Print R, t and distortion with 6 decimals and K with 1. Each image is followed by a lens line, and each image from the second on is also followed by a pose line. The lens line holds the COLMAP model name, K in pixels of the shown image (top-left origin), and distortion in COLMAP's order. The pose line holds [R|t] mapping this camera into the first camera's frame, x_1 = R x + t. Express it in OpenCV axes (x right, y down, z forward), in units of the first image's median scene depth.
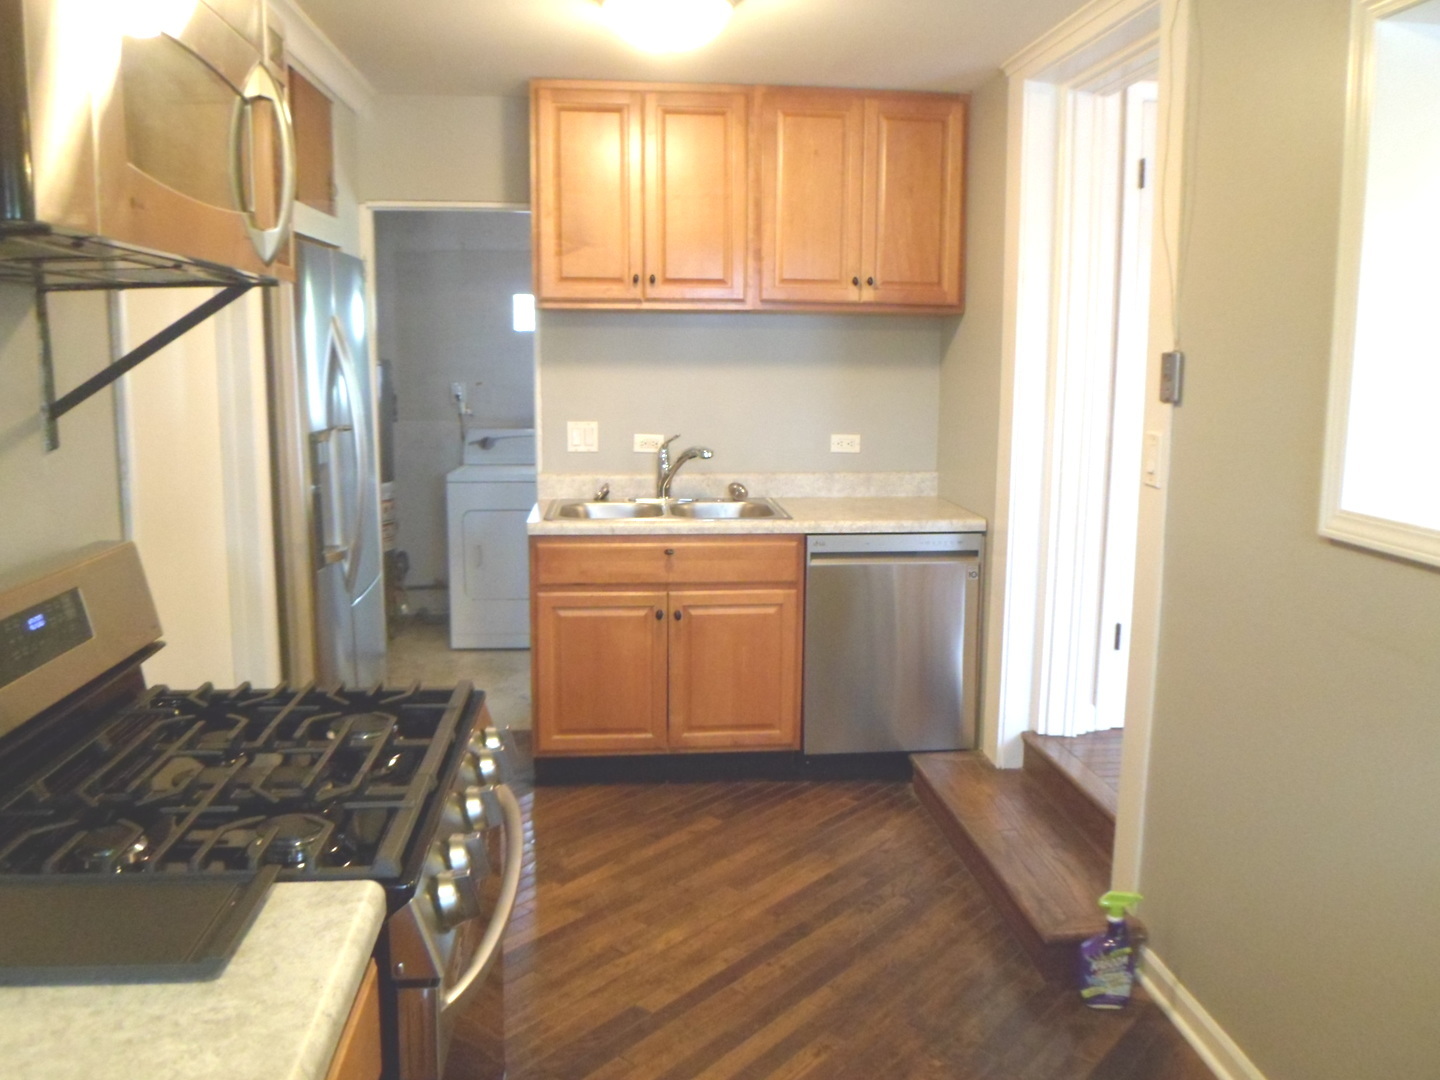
lens RADIAL K [[1185.4, 0, 718.1], [0, 1185.4, 493.6], [0, 0, 1]] dist [-0.004198, 0.009754]
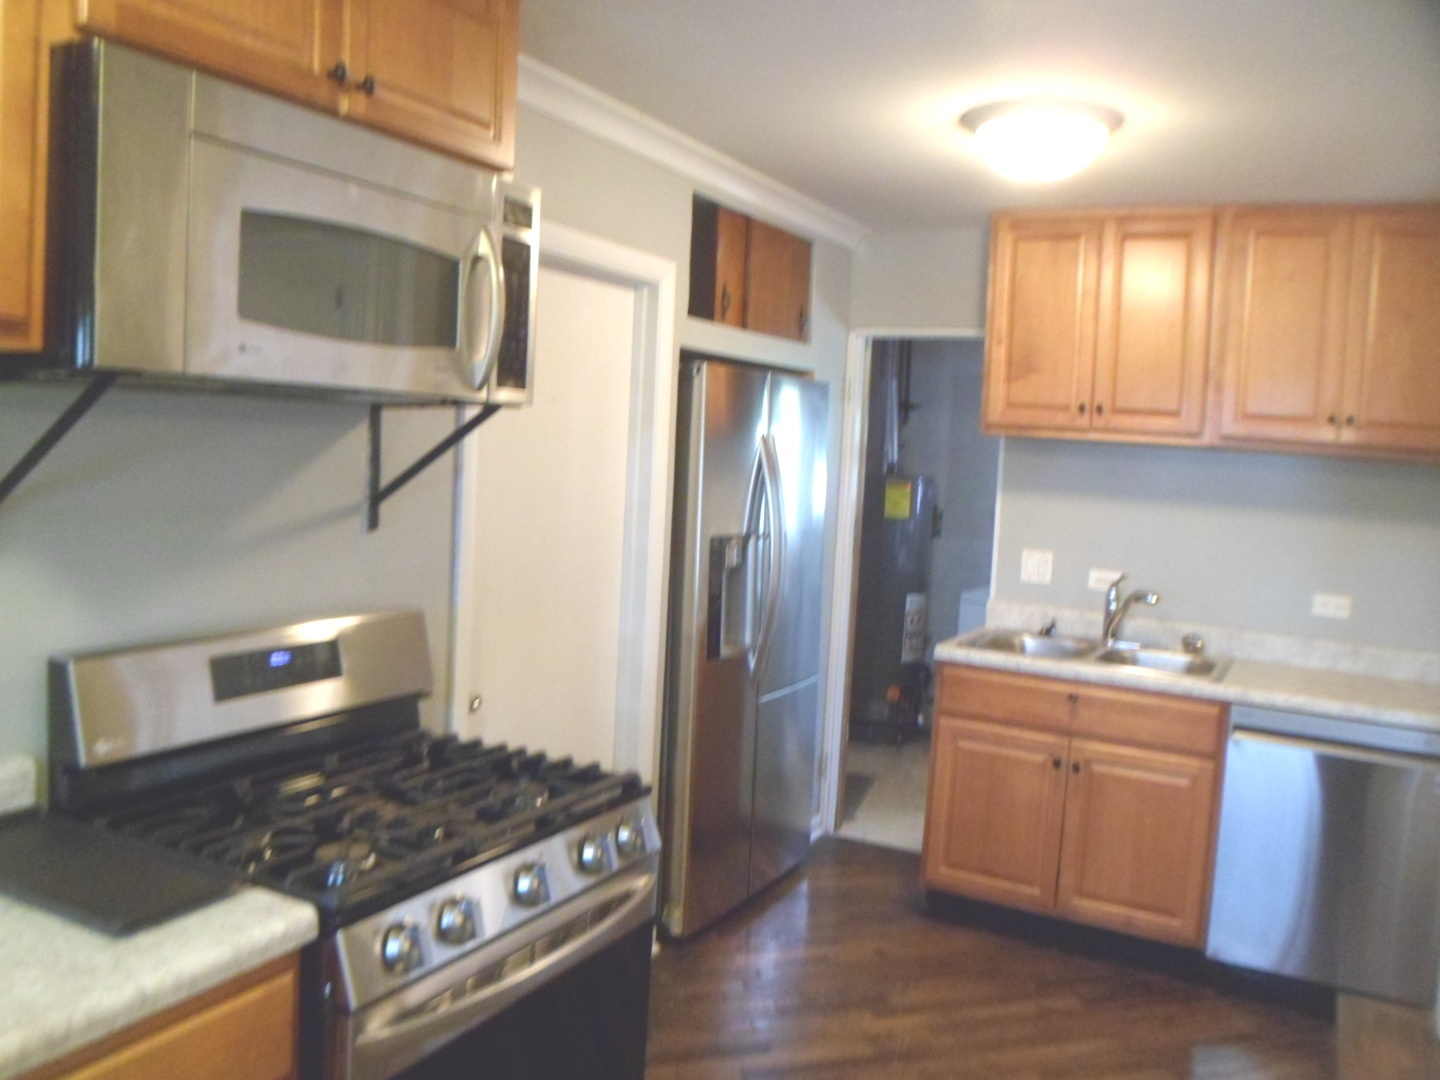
lens RADIAL K [[1185.4, 0, 718.1], [0, 1185.4, 493.6], [0, 0, 1]] dist [-0.004198, 0.009754]
pose [[0.854930, 0.070214, -0.513969, 0.183872], [-0.119537, 0.990798, -0.063481, -0.016903], [0.504782, 0.115710, 0.855457, 0.039322]]
